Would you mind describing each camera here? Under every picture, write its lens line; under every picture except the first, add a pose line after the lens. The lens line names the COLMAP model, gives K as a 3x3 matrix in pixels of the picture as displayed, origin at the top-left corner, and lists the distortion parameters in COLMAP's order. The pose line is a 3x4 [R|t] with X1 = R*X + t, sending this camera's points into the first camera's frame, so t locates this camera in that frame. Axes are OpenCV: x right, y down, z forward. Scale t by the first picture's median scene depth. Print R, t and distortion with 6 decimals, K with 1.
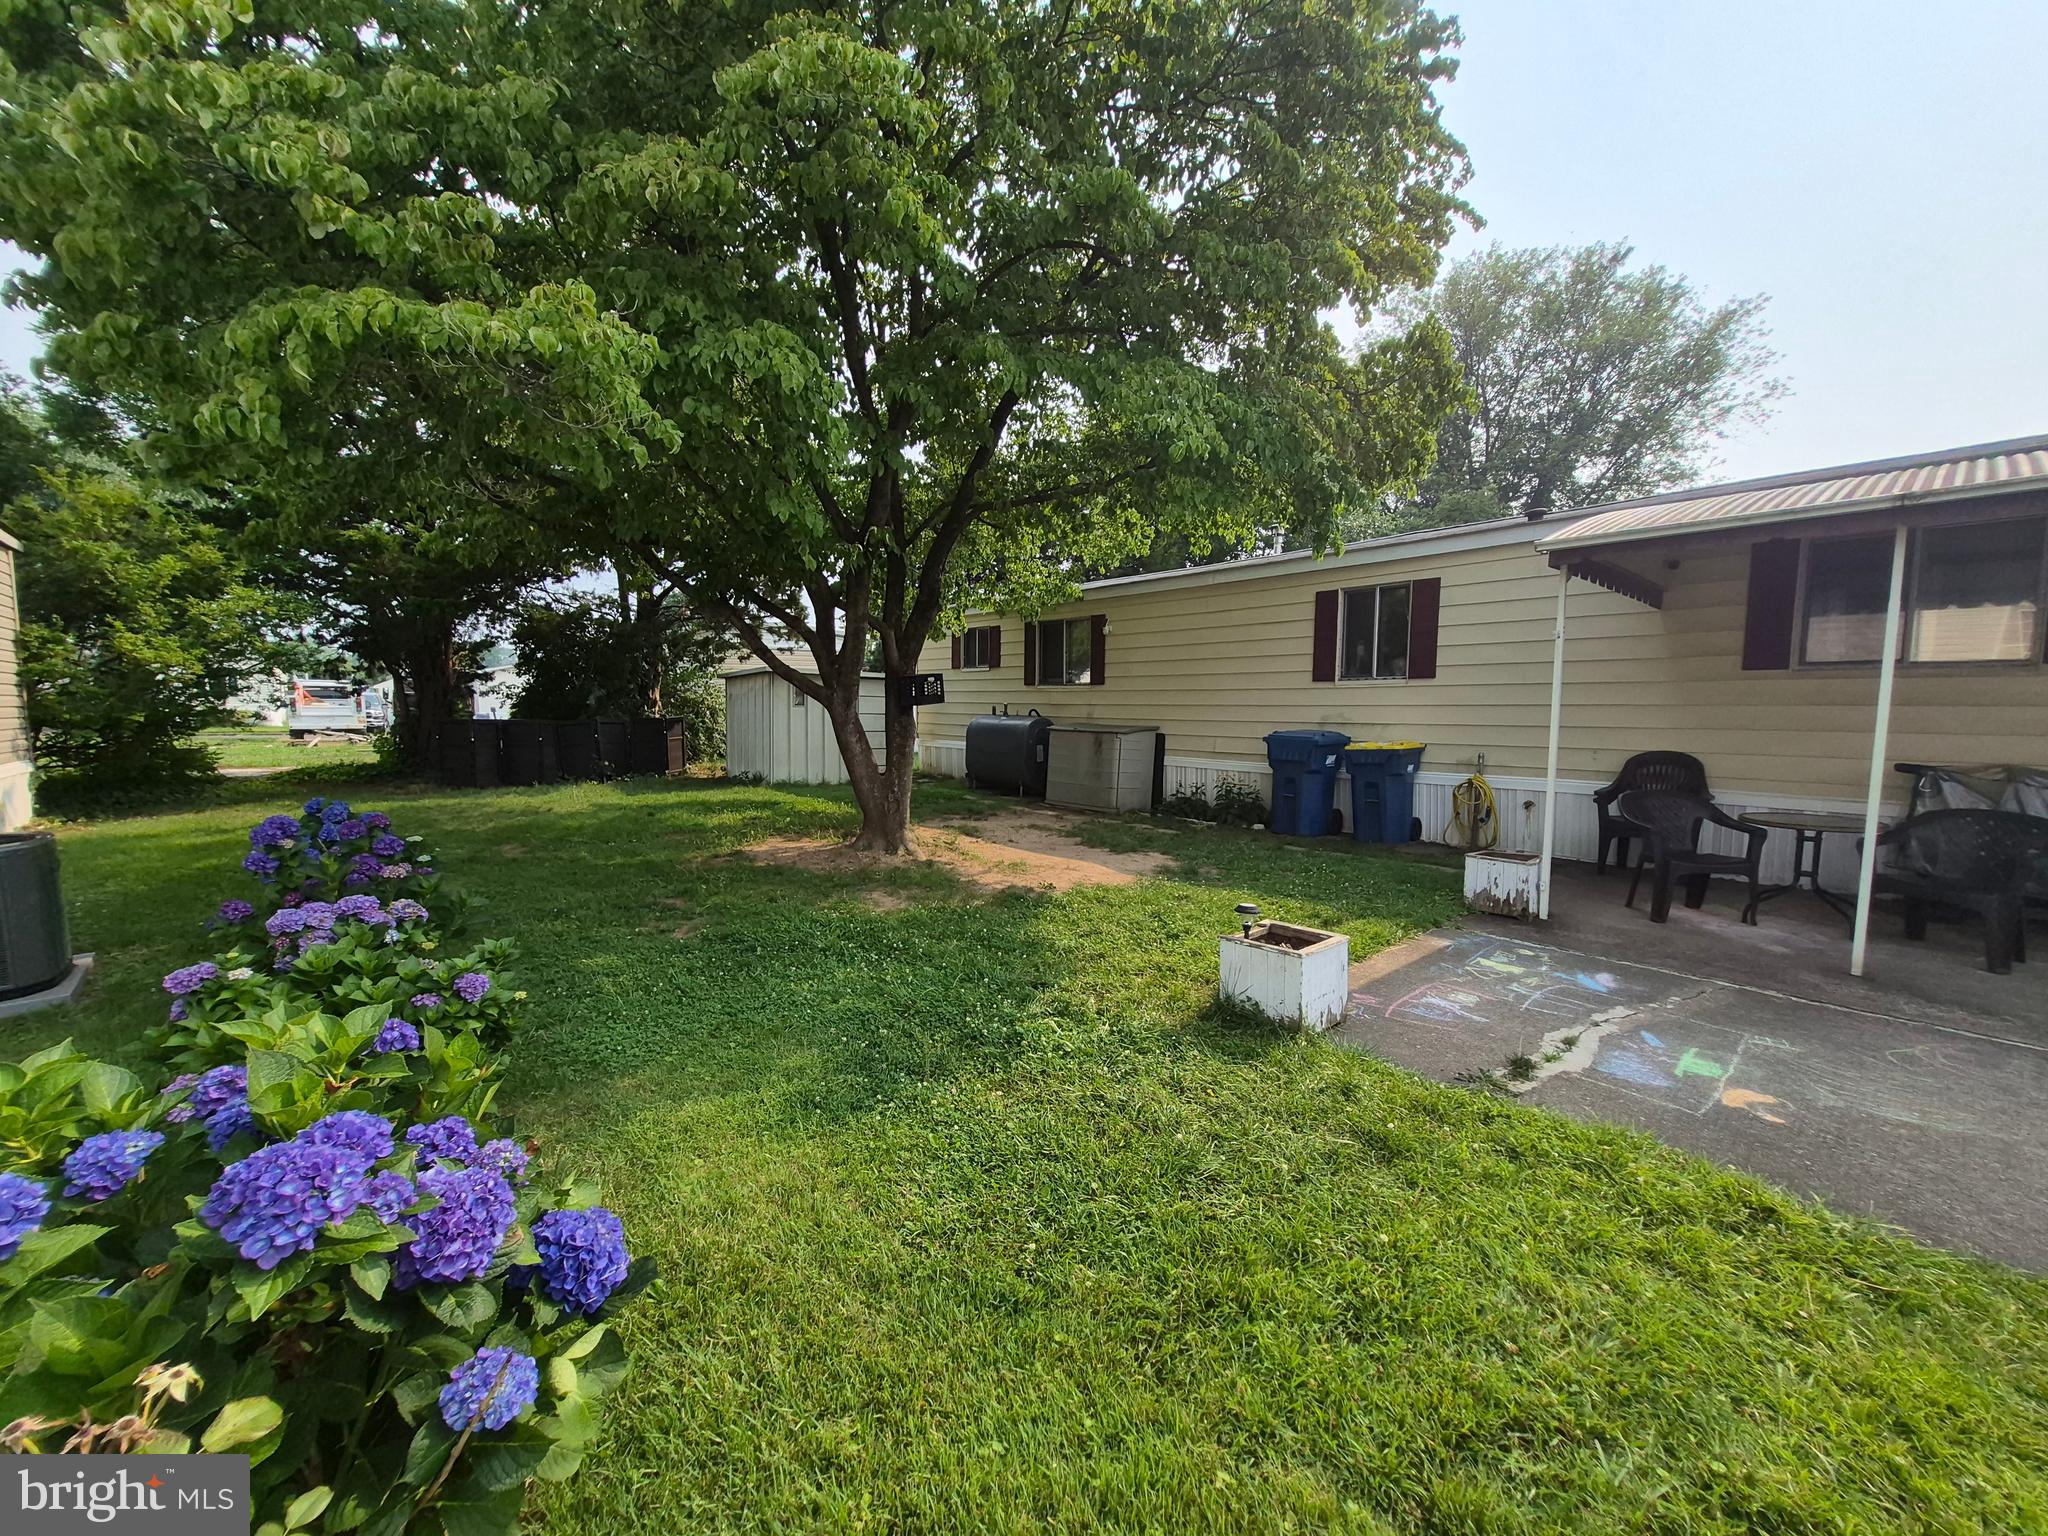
lens RADIAL K [[793.4, 0, 1015.0], [0, 793.4, 787.6], [0, 0, 1]] dist [-0.008362, -0.000169]
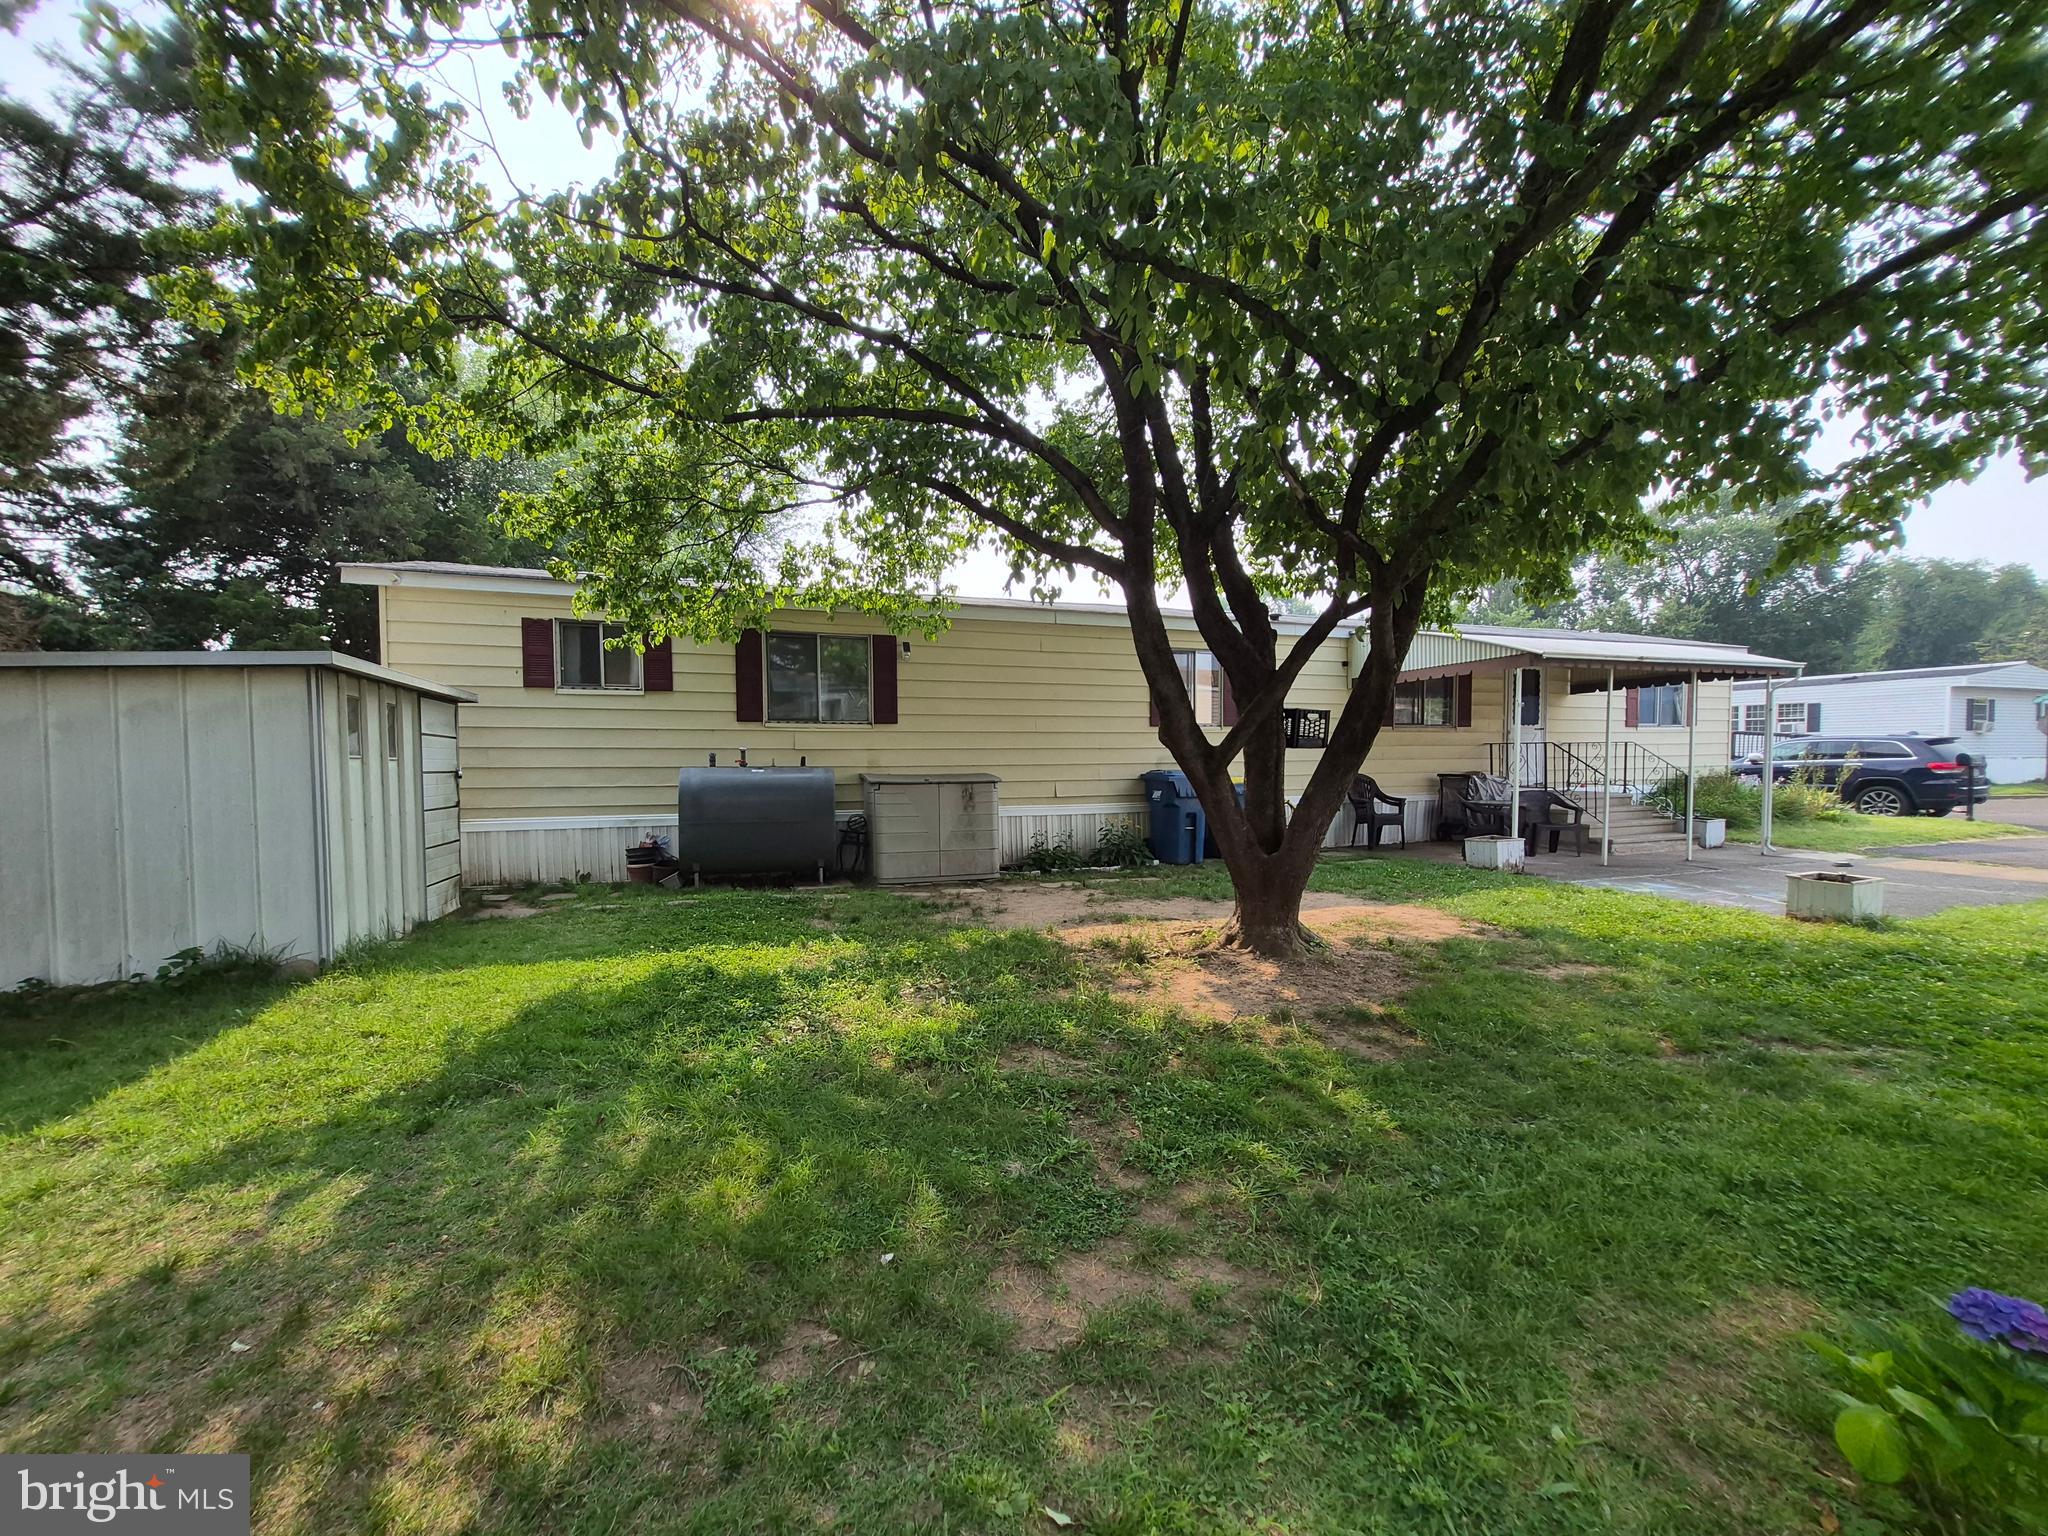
lens RADIAL K [[793.4, 0, 1015.0], [0, 793.4, 787.6], [0, 0, 1]] dist [-0.008362, -0.000169]
pose [[0.364368, -0.047866, 0.930024, -0.773018], [0.104490, 0.994473, 0.010246, -0.083910], [-0.925375, 0.093445, 0.367355, 0.812774]]
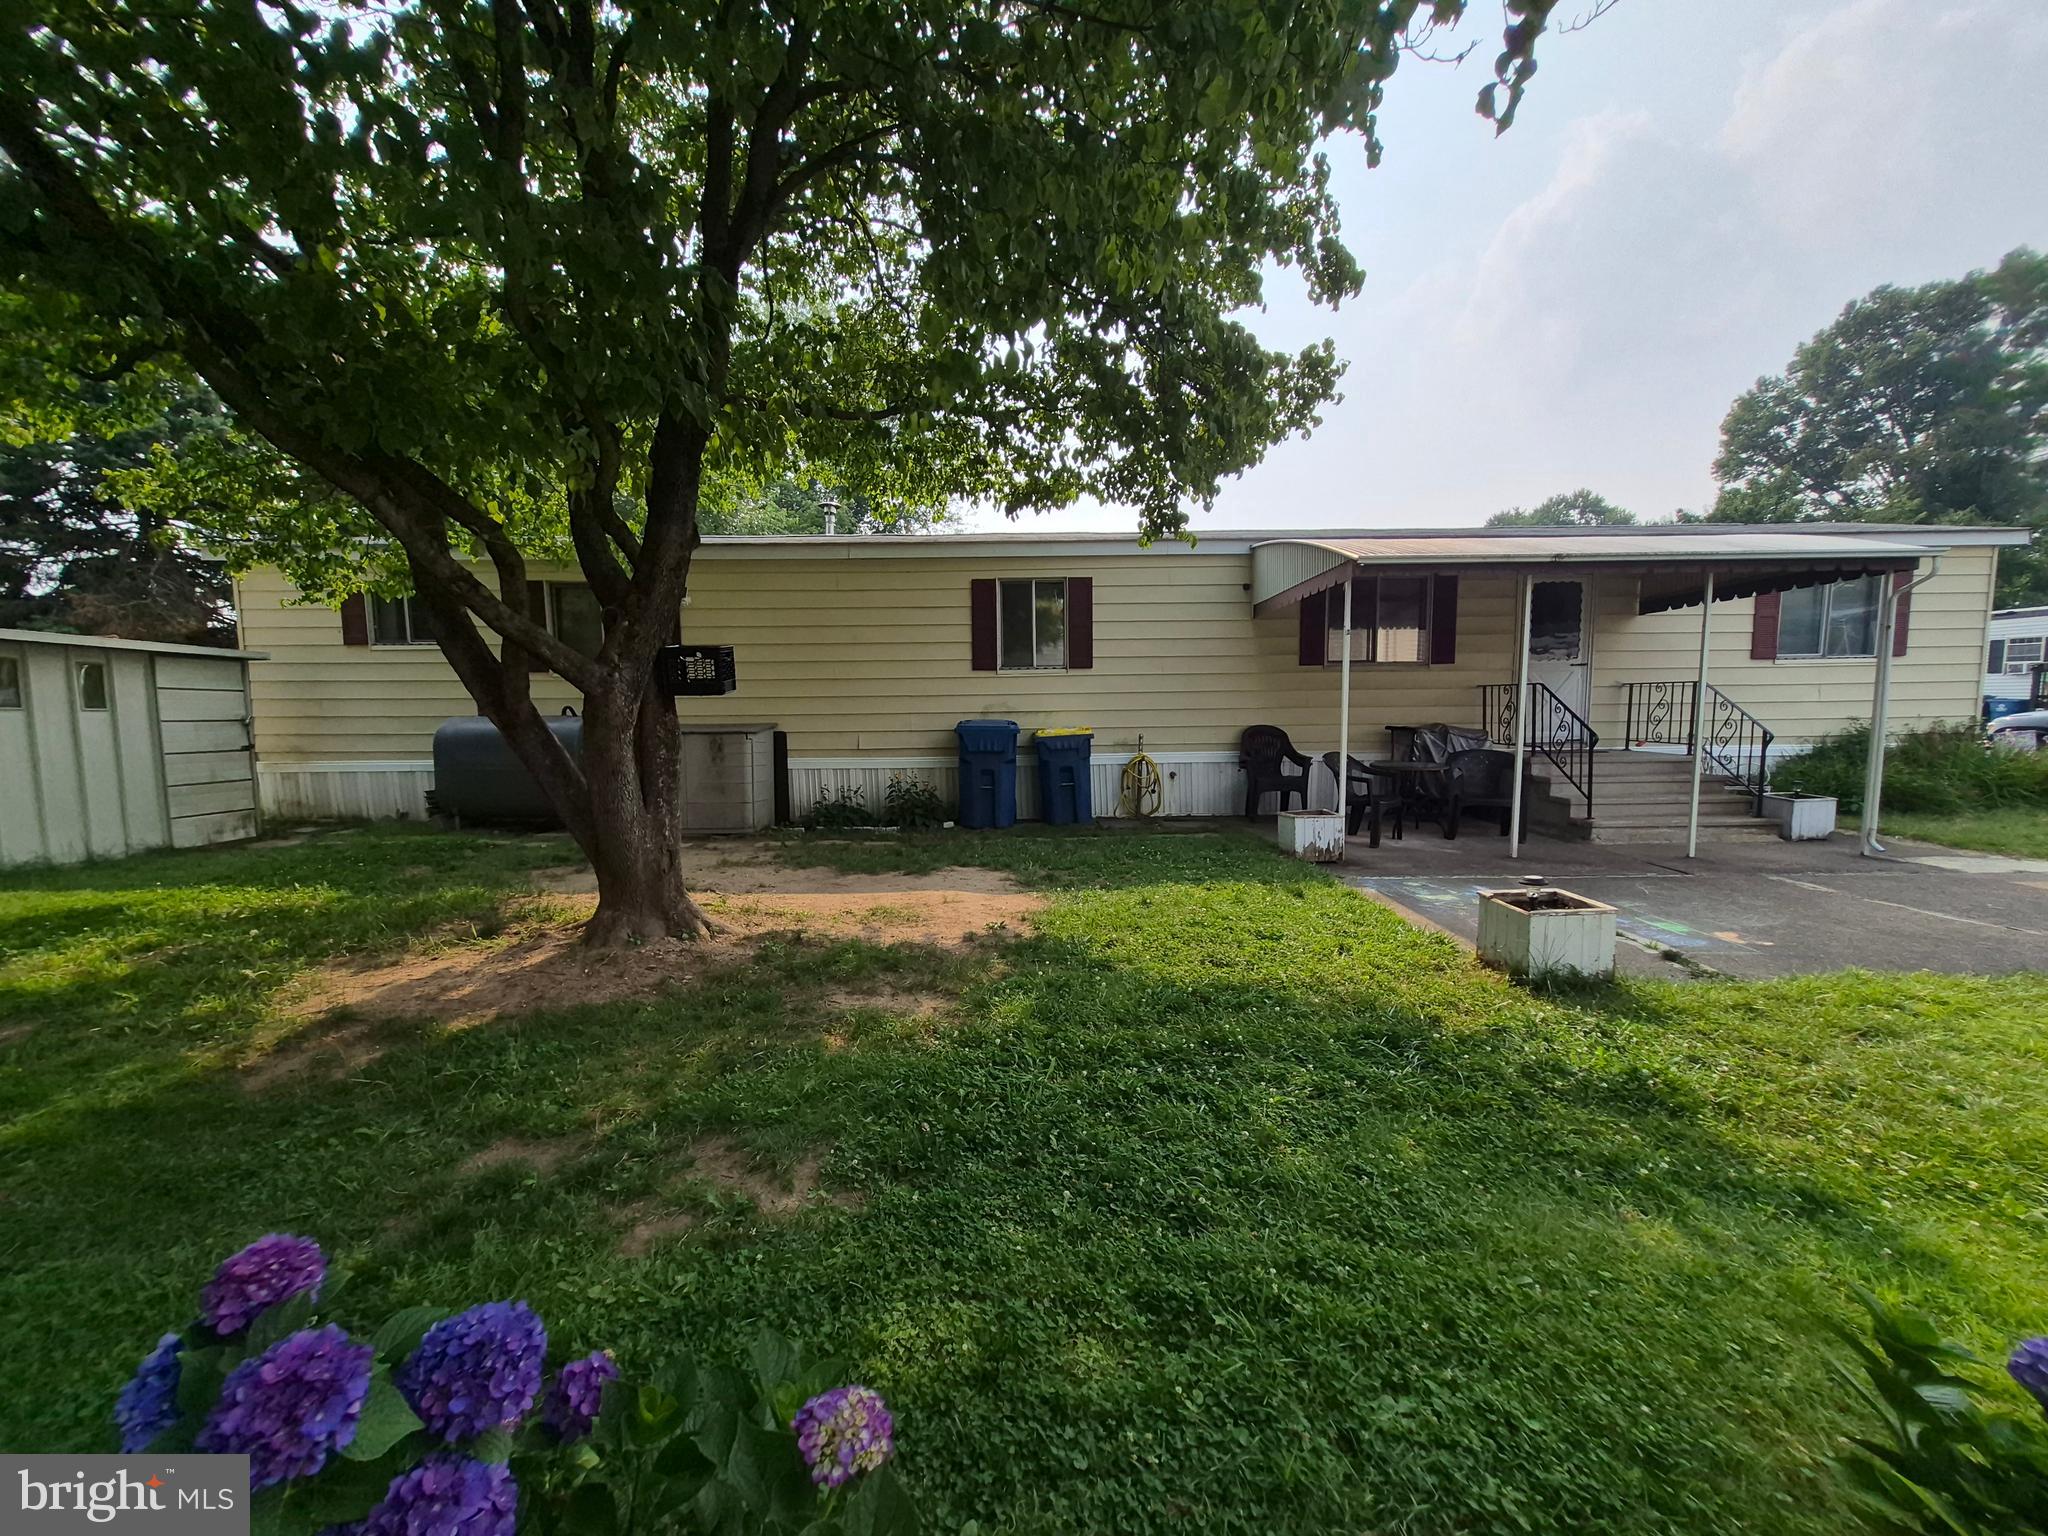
lens RADIAL K [[806.8, 0, 1024.0], [0, 806.8, 768.0], [0, 0, 1]] dist [-0.001425, 0.000004]
pose [[0.644510, -0.077149, 0.760694, -0.370534], [0.092930, 0.995425, 0.022219, -0.031446], [-0.758927, 0.056371, 0.648731, 0.326356]]
